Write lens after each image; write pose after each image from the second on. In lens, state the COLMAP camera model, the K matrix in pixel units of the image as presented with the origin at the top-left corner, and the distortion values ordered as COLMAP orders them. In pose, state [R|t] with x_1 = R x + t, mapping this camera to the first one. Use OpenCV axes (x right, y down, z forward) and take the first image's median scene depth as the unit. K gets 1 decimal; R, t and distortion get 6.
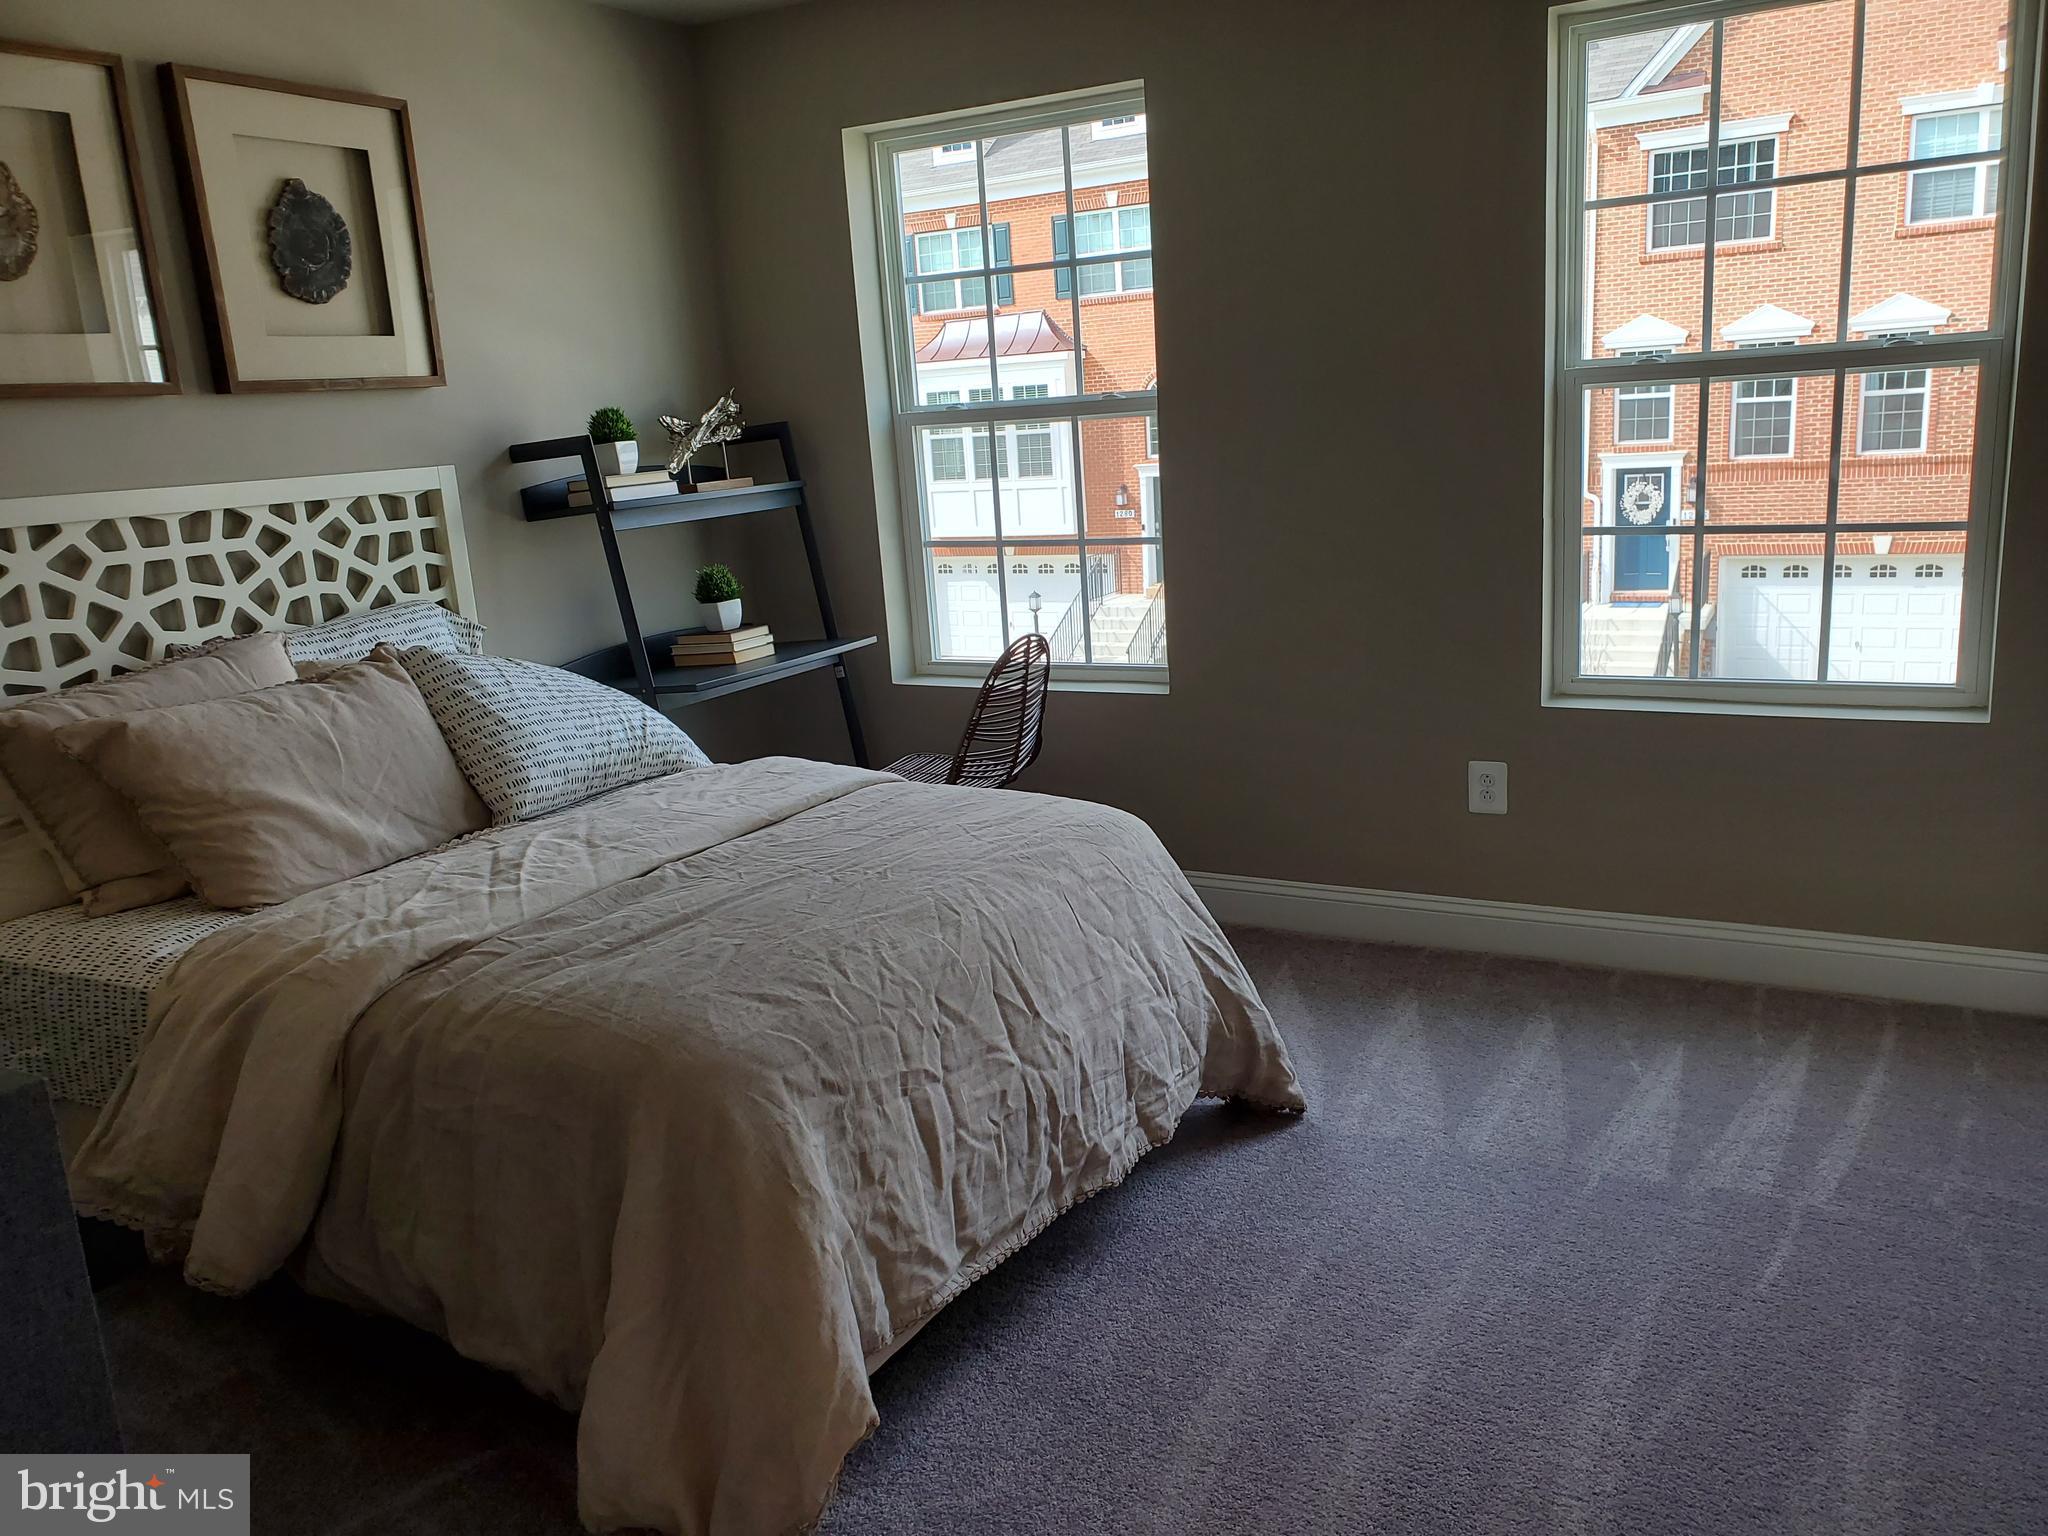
lens RADIAL K [[1586.5, 0, 1024.0], [0, 1586.5, 768.0], [0, 0, 1]] dist [-0.042314, -0.000202]
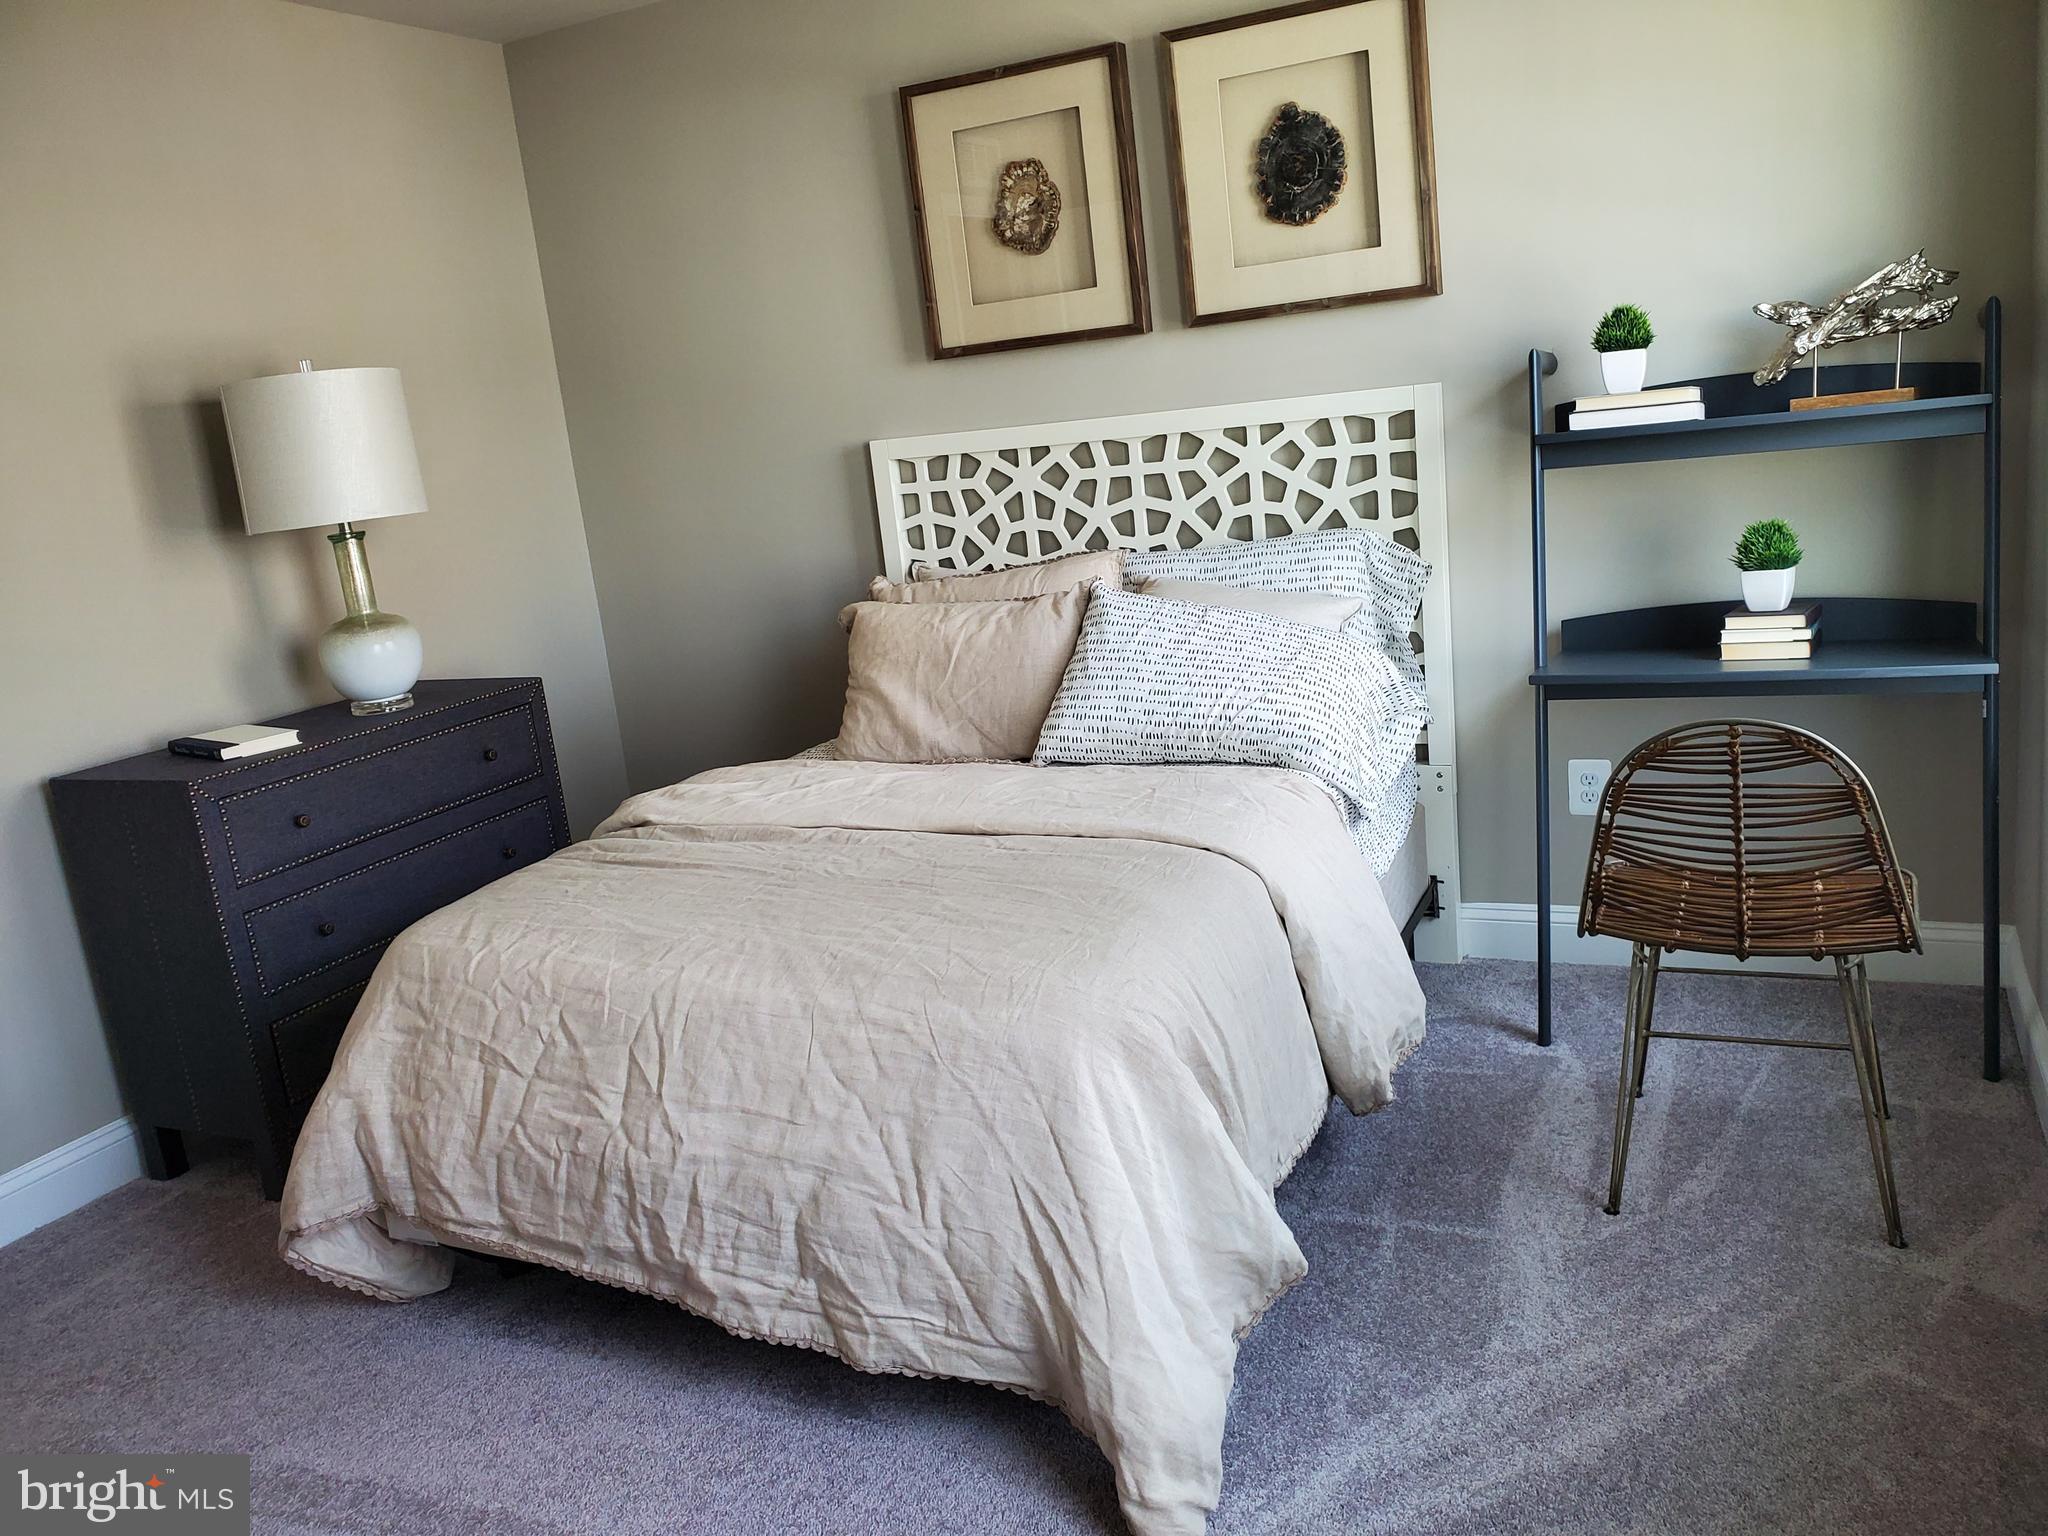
lens RADIAL K [[1554.1, 0, 1077.2], [0, 1554.1, 753.7], [0, 0, 1]] dist [0.079633, -0.377725]
pose [[0.075560, 0.266089, -0.960982, 0.649130], [-0.115054, 0.959627, 0.256667, -0.229512], [0.990481, 0.091171, 0.103124, 0.852767]]
